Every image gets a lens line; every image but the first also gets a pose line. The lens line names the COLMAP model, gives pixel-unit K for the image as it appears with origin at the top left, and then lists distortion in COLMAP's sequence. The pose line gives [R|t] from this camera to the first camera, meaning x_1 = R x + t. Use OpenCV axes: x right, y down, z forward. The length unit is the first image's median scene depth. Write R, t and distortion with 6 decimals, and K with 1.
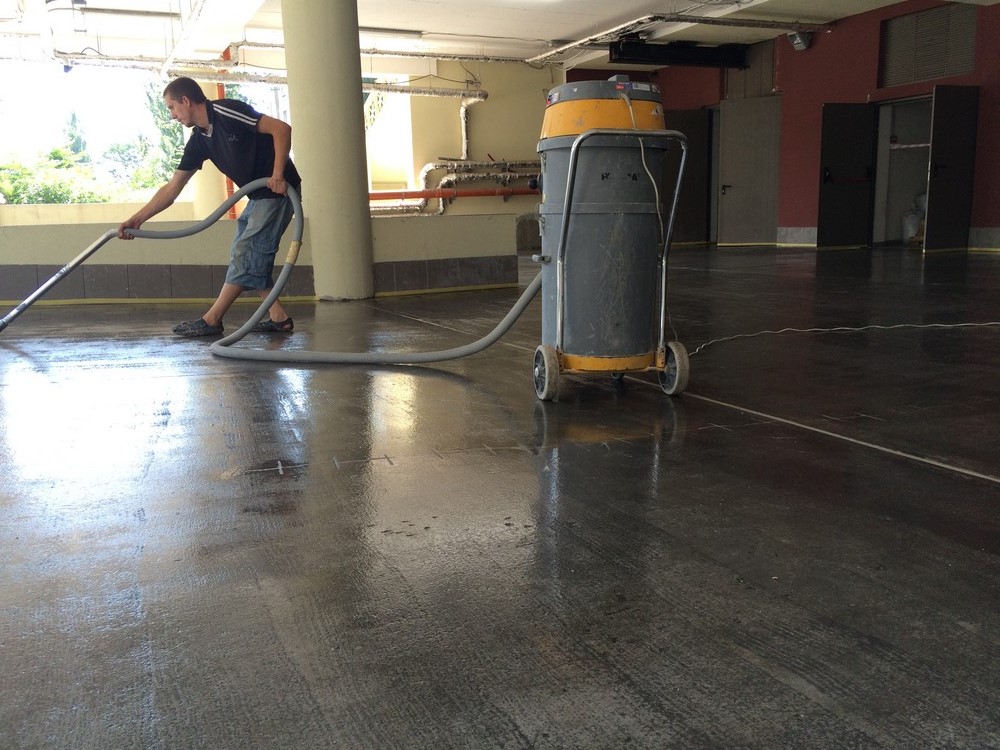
lens RADIAL K [[846.7, 0, 496.8], [0, 846.7, 374.8], [0, 0, 1]] dist [0.041451, -0.067707]
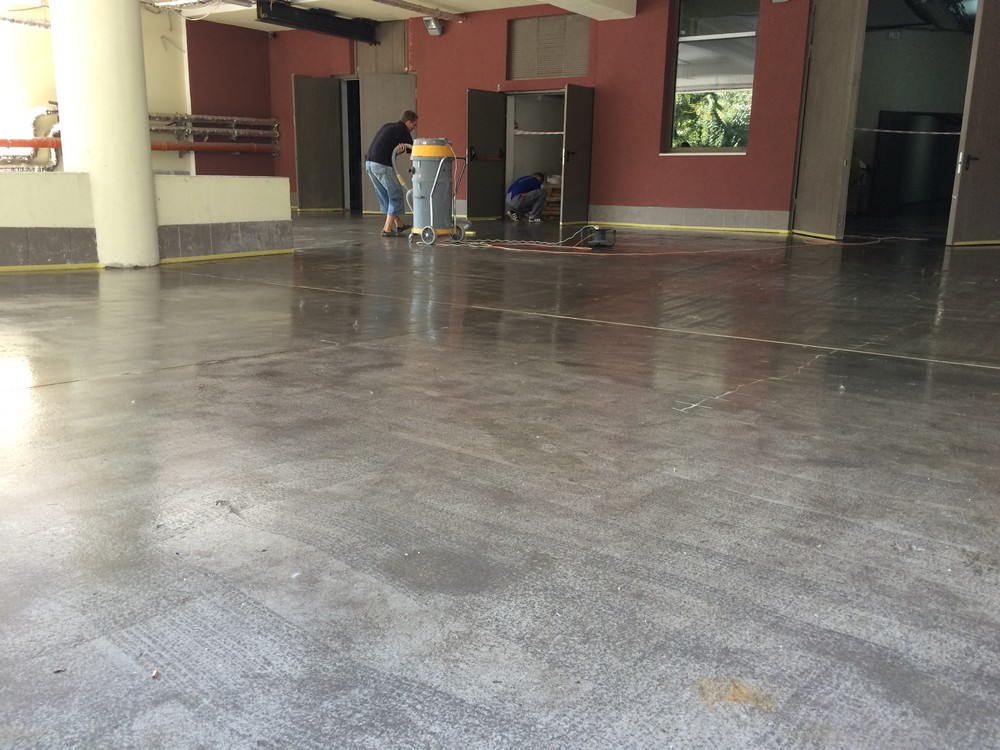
lens RADIAL K [[846.7, 0, 498.0], [0, 846.7, 378.8], [0, 0, 1]] dist [0.041451, -0.067707]
pose [[0.847876, -0.076663, 0.524623, -0.194393], [0.052937, 0.996787, 0.060106, -0.002892], [-0.527545, -0.023190, 0.849210, 0.020555]]
